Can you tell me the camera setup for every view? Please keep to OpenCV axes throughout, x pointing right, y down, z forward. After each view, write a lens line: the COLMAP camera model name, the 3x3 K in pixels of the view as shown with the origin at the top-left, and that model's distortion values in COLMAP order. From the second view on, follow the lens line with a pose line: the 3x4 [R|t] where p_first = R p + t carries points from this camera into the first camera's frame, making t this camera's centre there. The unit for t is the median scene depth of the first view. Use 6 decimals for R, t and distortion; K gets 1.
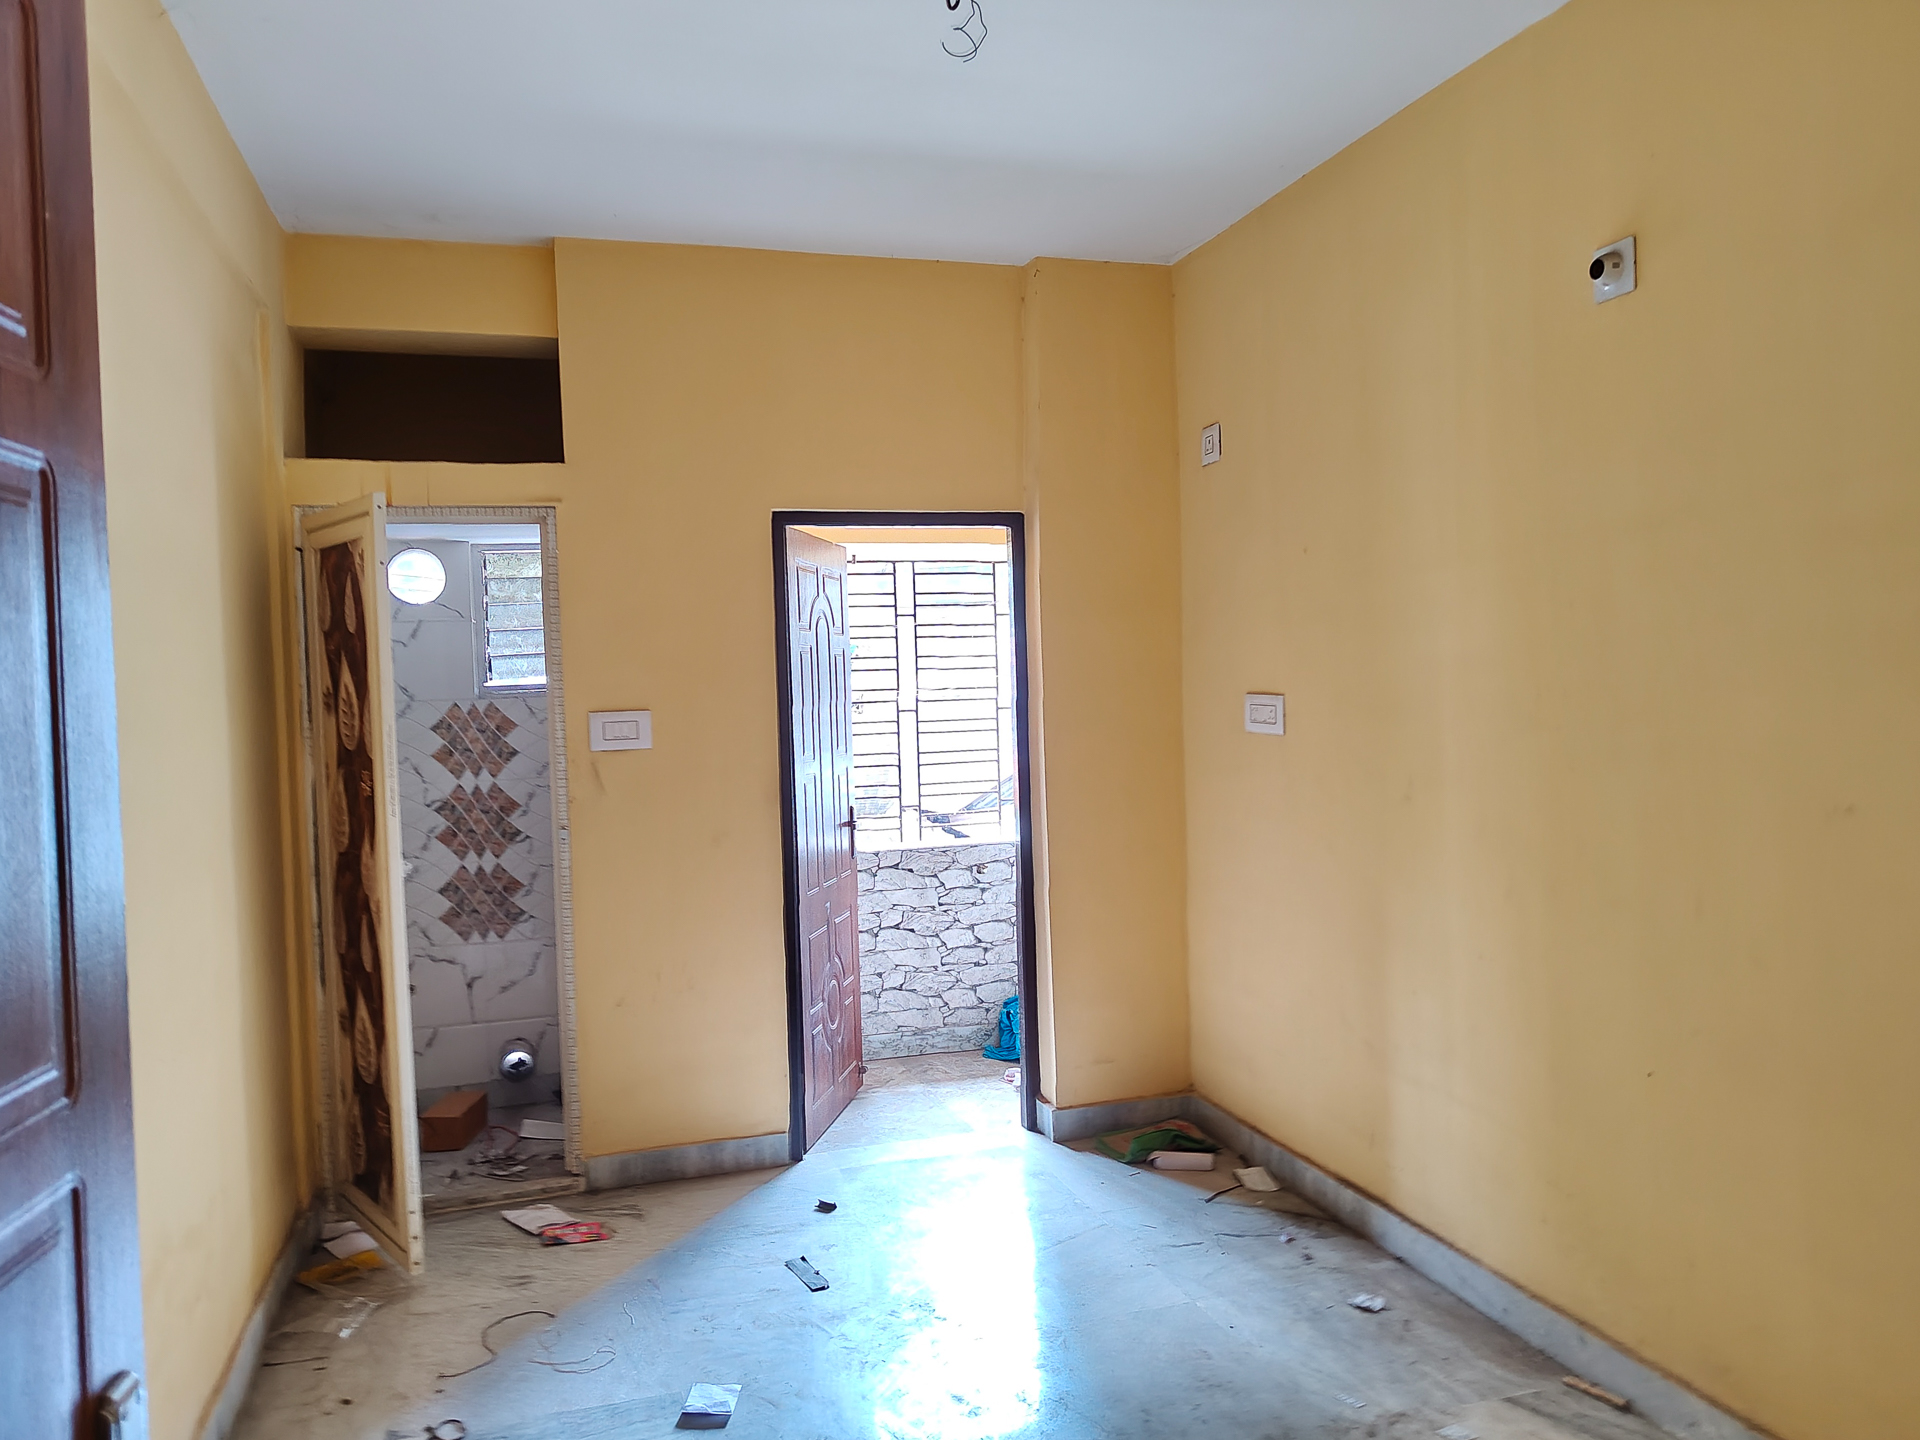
lens RADIAL K [[1356.4, 0, 934.3], [0, 1356.4, 722.2], [0, 0, 1]] dist [0.010049, 0.000660]
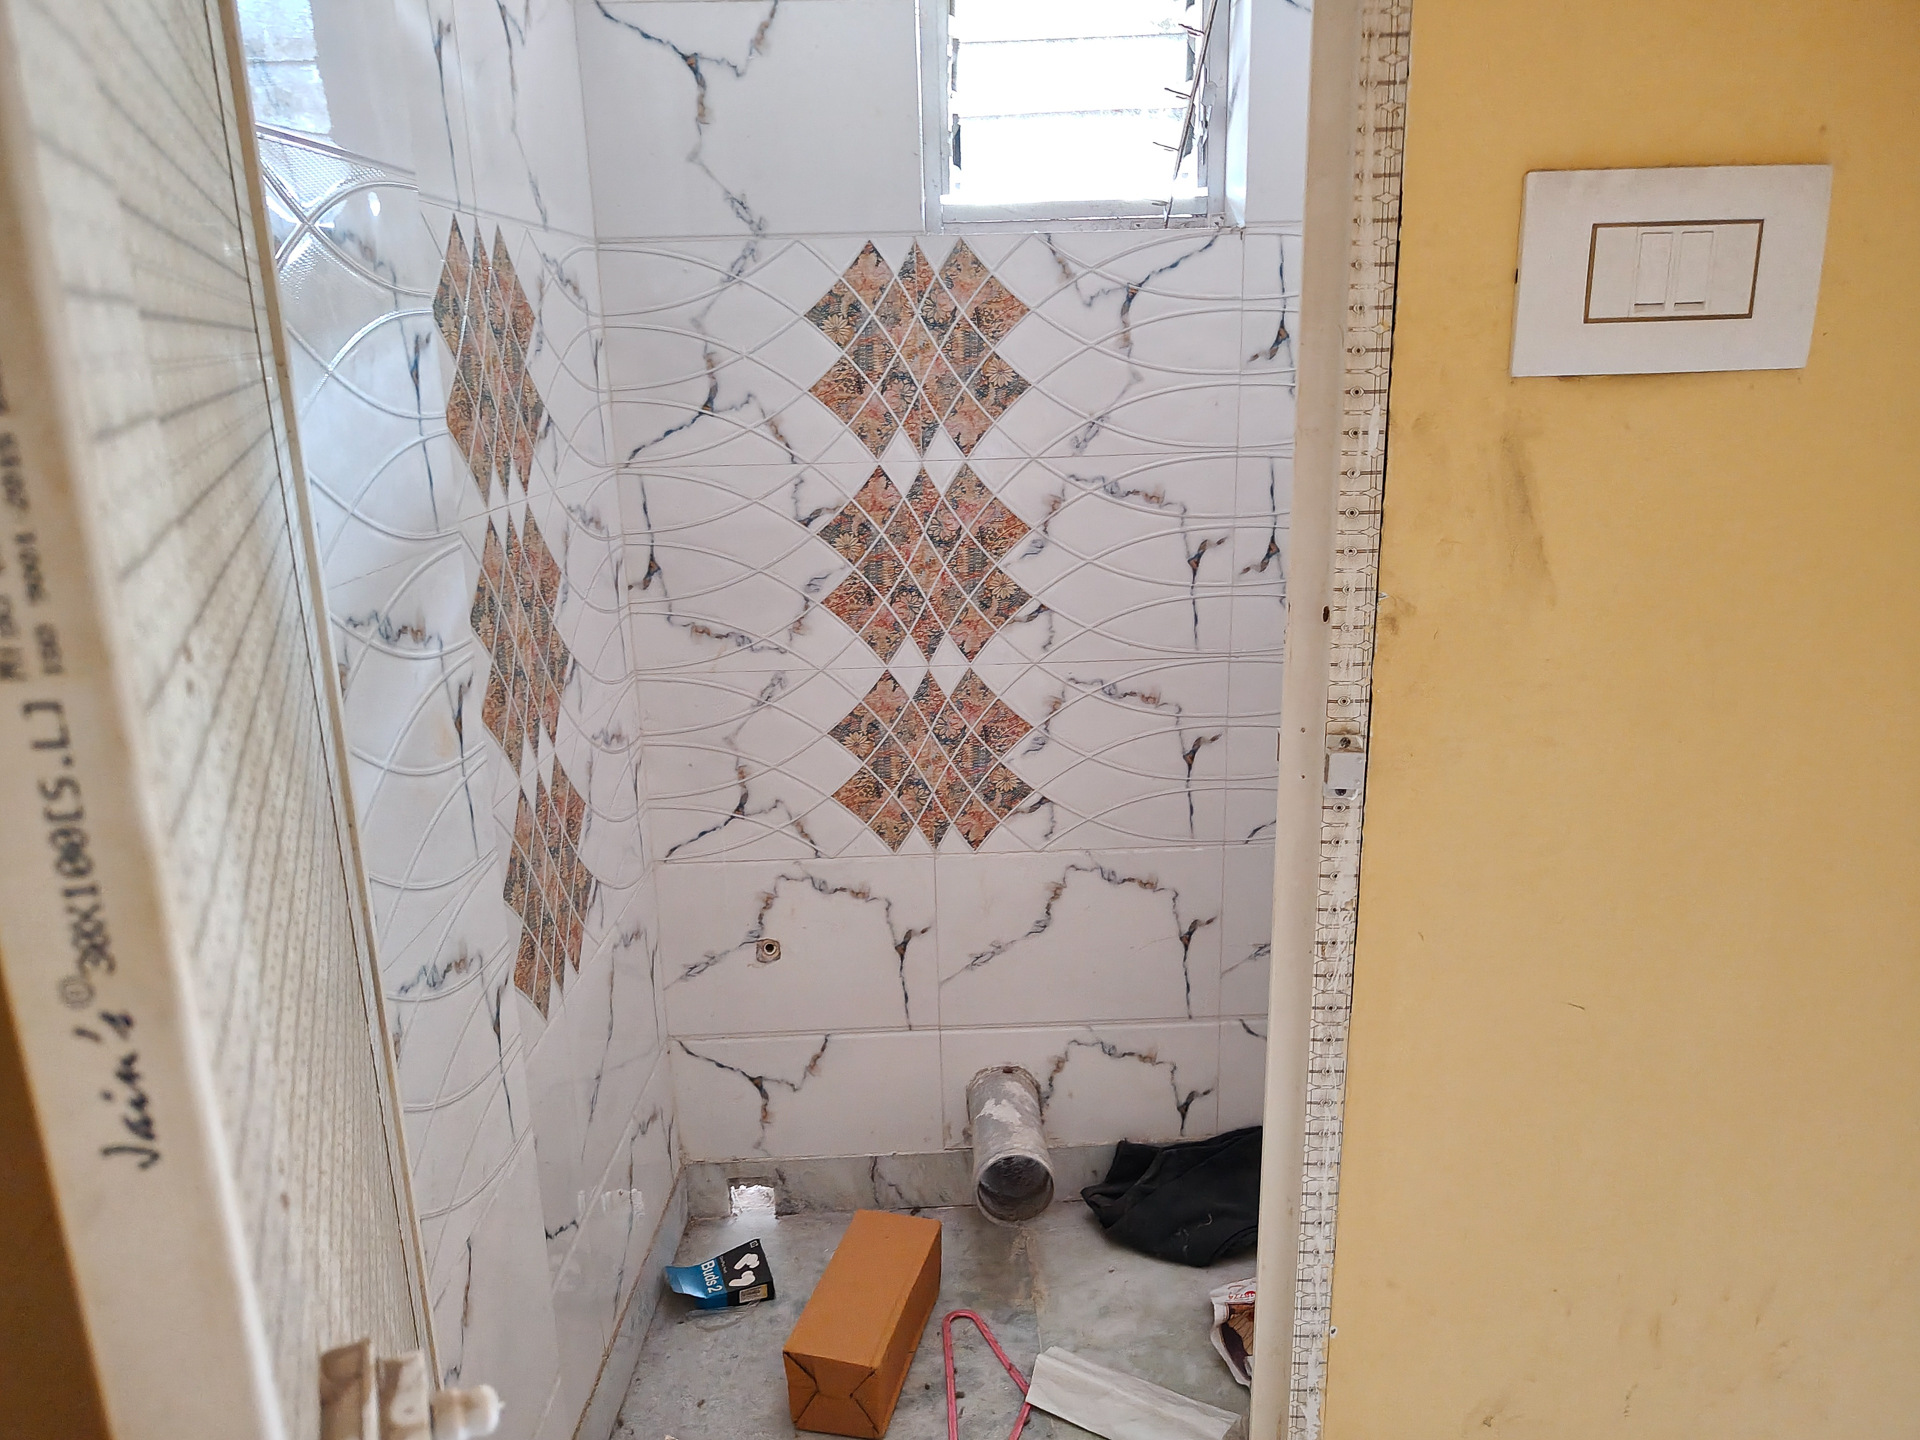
lens RADIAL K [[1346.4, 0, 962.8], [0, 1346.4, 726.5], [0, 0, 1]] dist [0.006803, -0.007826]
pose [[0.959529, 0.090001, -0.266840, -0.215530], [-0.017749, 0.964998, 0.261656, 0.015798], [0.281049, -0.246330, 0.927541, 0.625534]]
